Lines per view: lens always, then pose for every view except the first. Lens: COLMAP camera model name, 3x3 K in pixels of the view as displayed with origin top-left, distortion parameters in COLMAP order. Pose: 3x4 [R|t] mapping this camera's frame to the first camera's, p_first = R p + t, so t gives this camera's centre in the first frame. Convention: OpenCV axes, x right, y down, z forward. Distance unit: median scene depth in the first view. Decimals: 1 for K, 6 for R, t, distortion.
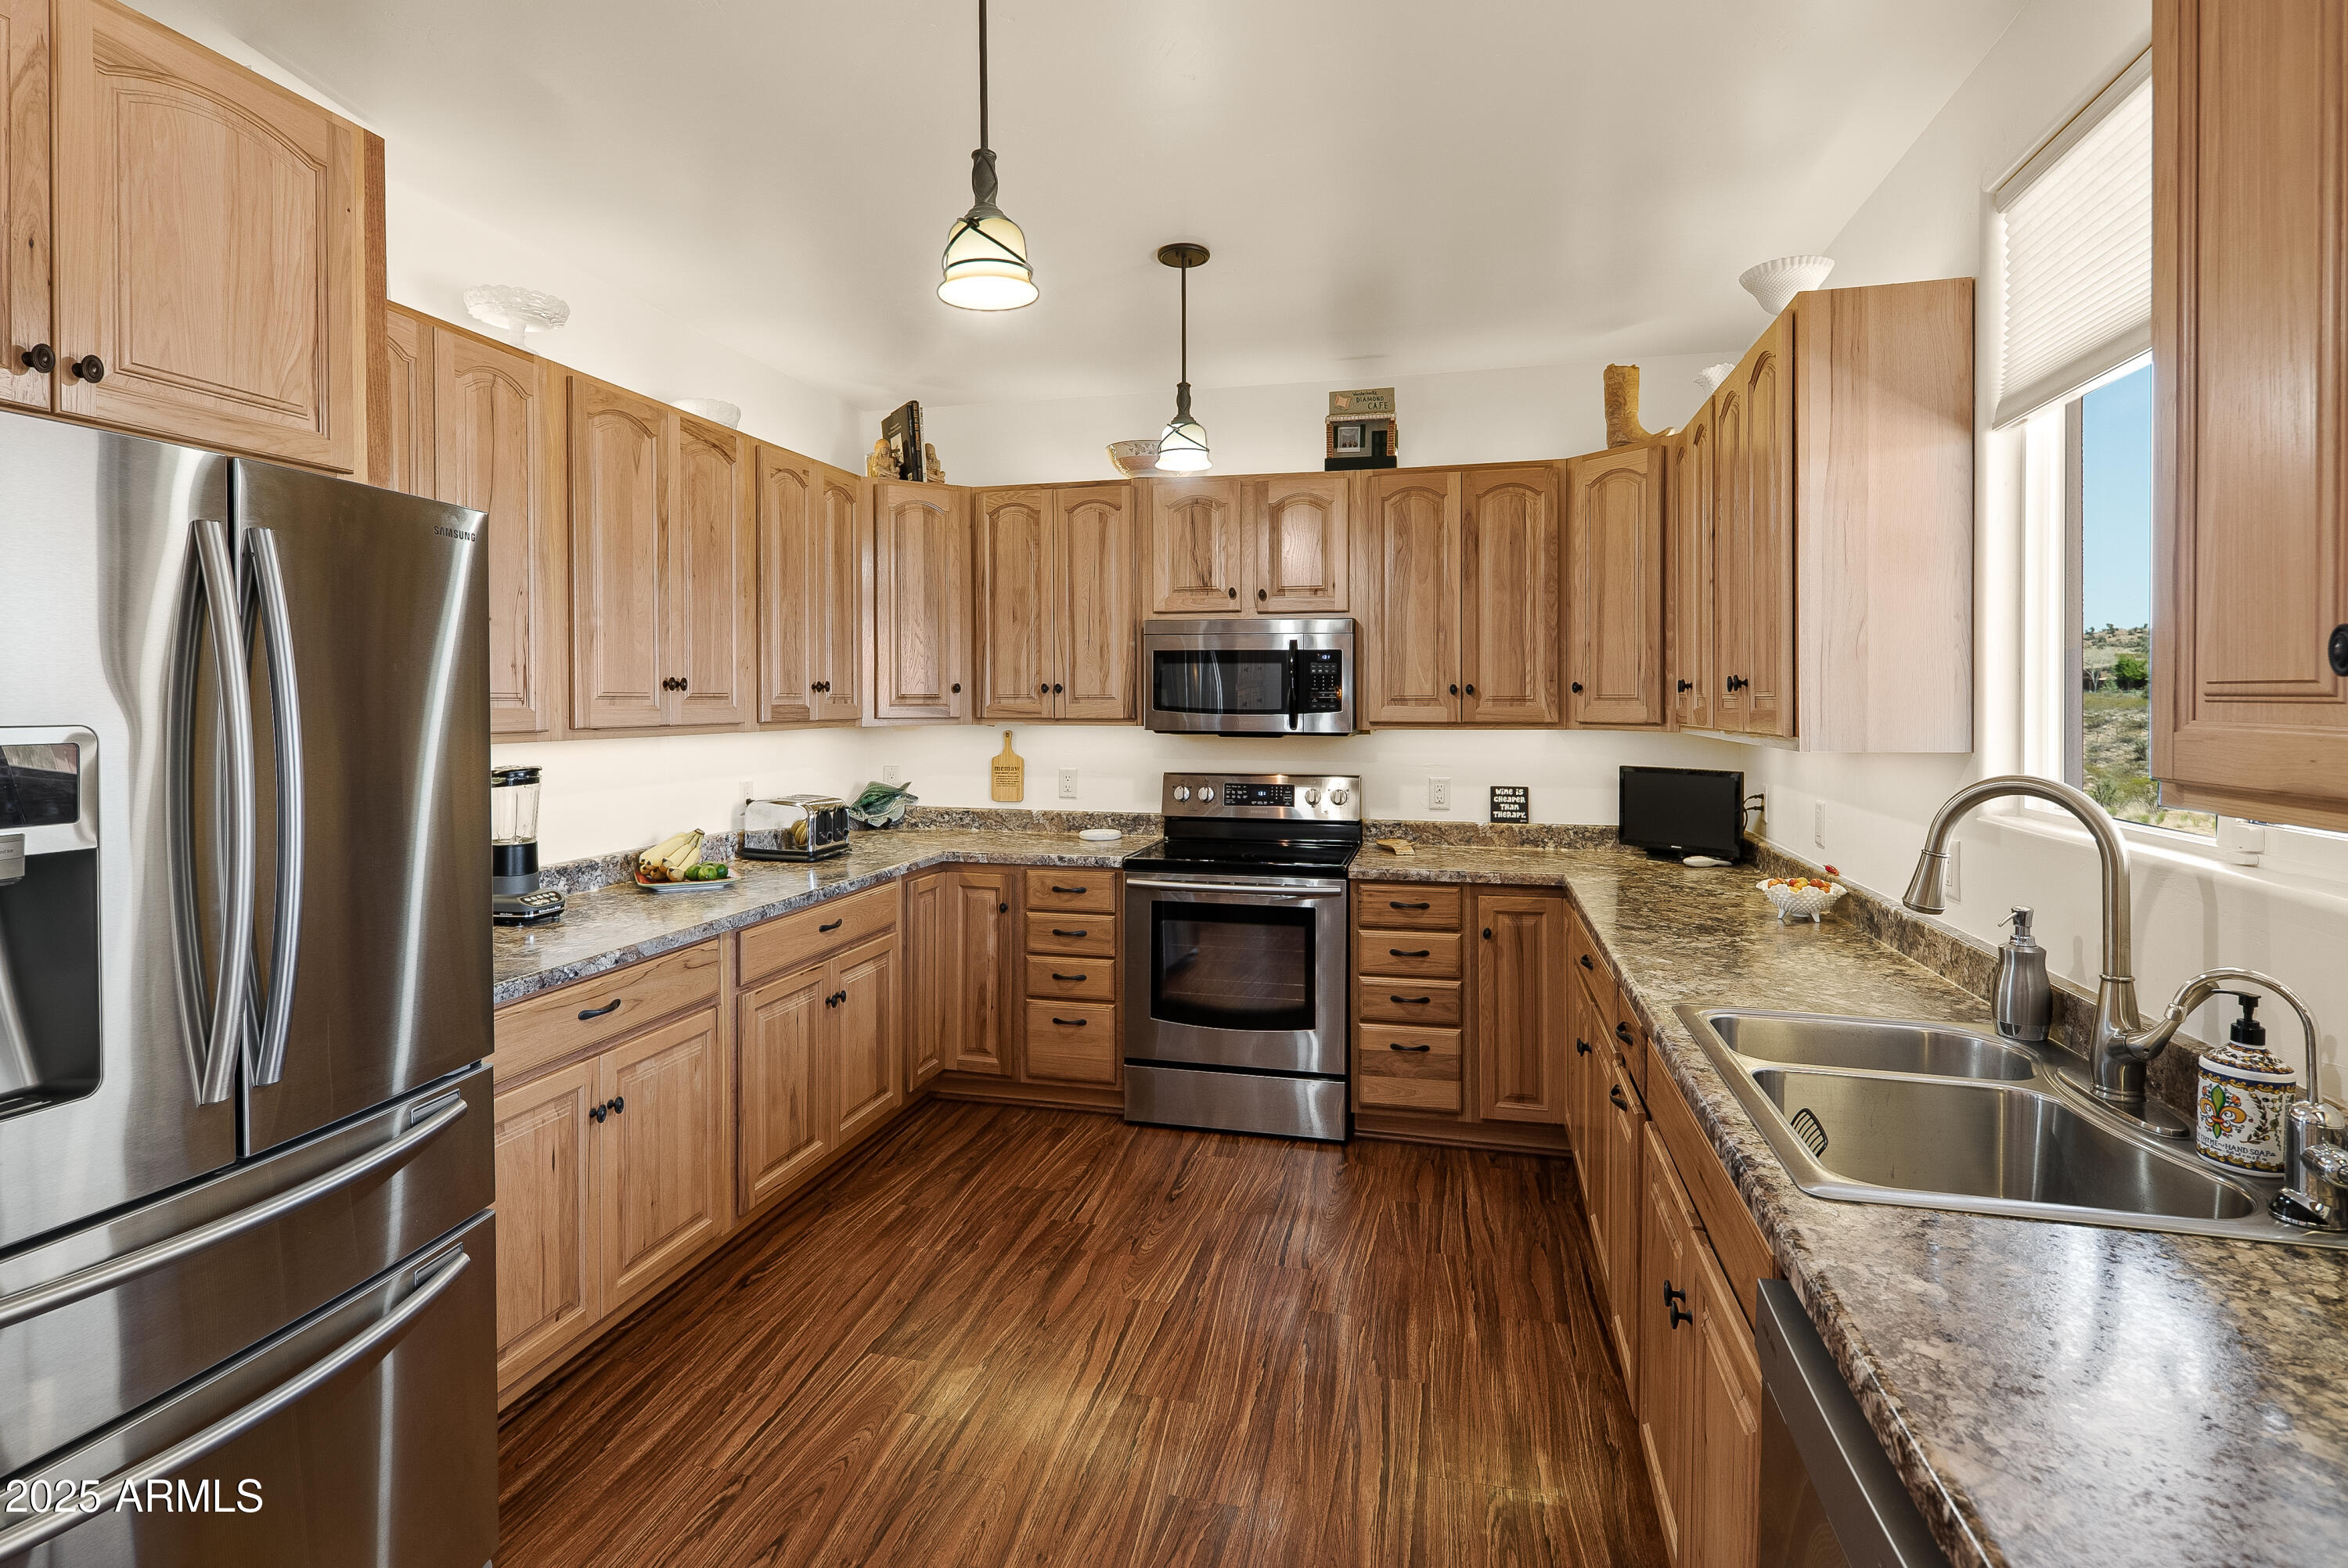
lens RADIAL K [[1155.6, 0, 1160.0], [0, 1155.6, 731.9], [0, 0, 1]] dist [0.000869, 0.000220]
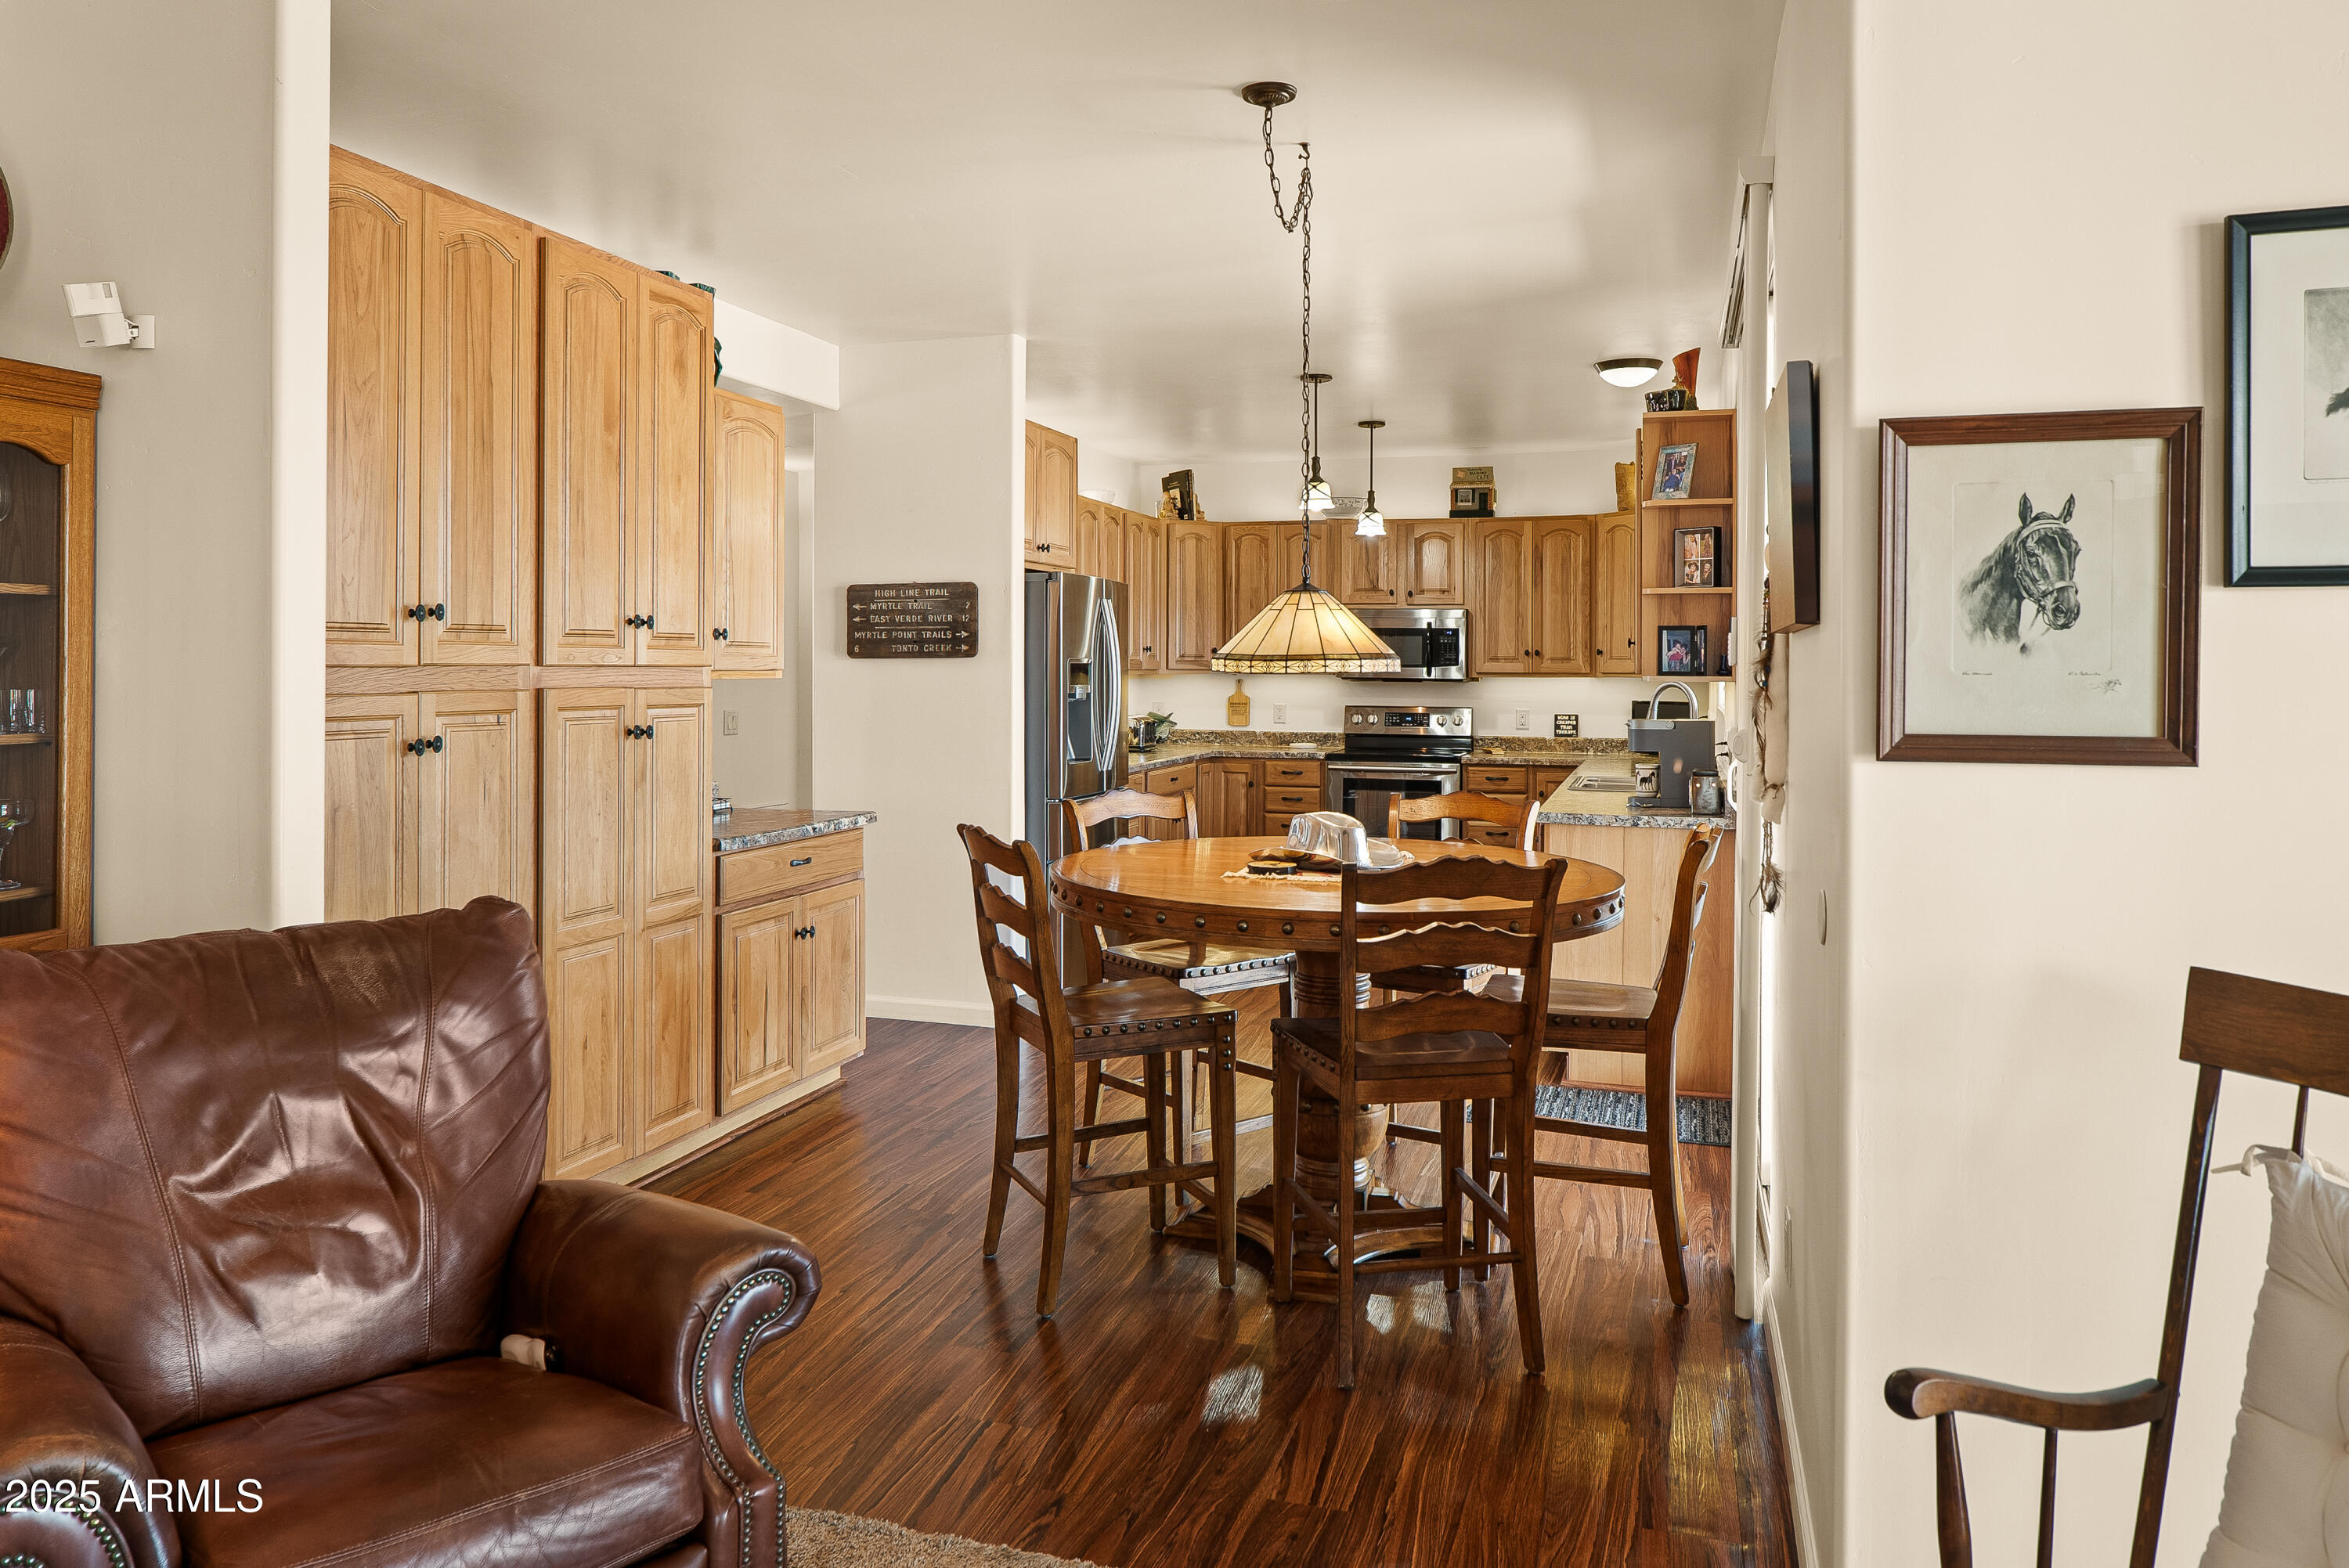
lens RADIAL K [[1602.3, 0, 1136.8], [0, 1602.3, 675.0], [0, 0, 1]] dist [-0.014066, -0.000421]
pose [[0.997649, 0.006315, -0.068235, -0.139882], [-0.007995, 0.999671, -0.024386, 0.052649], [0.068058, 0.024874, 0.997371, -1.260891]]
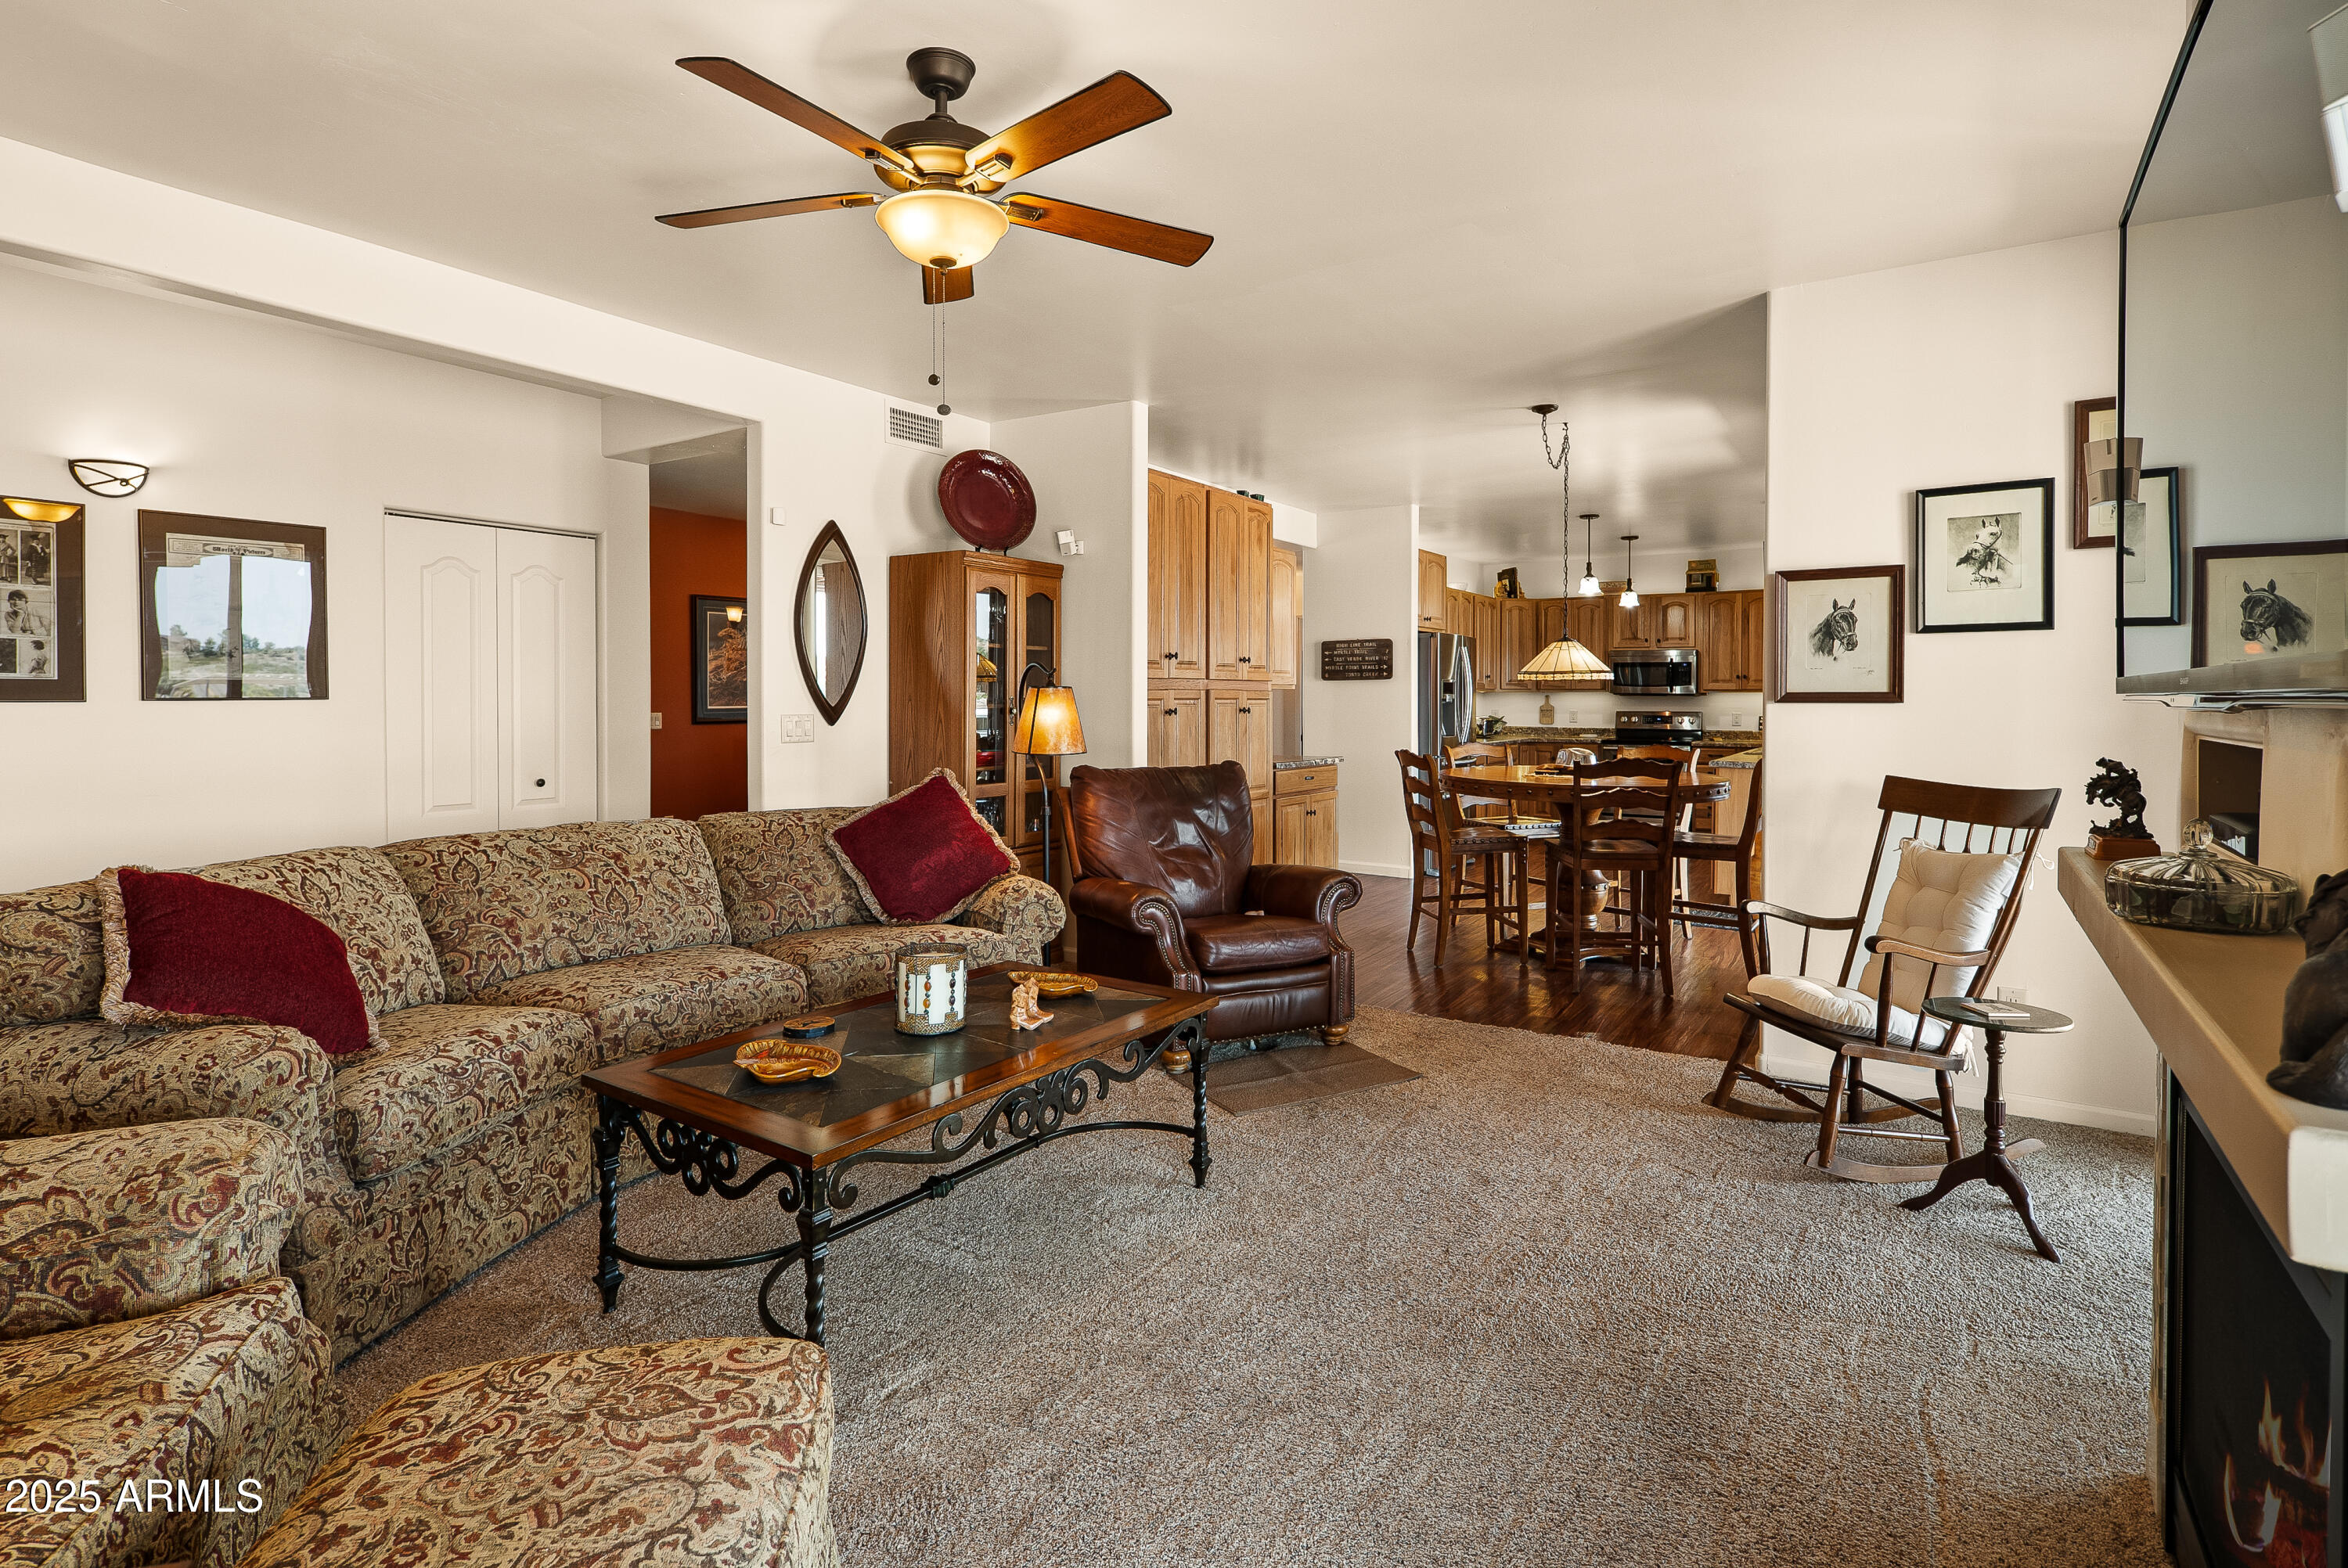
lens RADIAL K [[1146.6, 0, 1160.4], [0, 1146.6, 715.5], [0, 0, 1]] dist [0.000550, -0.001042]
pose [[0.942062, 0.007440, -0.335355, -0.100905], [-0.012192, 0.999853, -0.012067, 0.093199], [0.335216, 0.015456, 0.942015, -1.793345]]
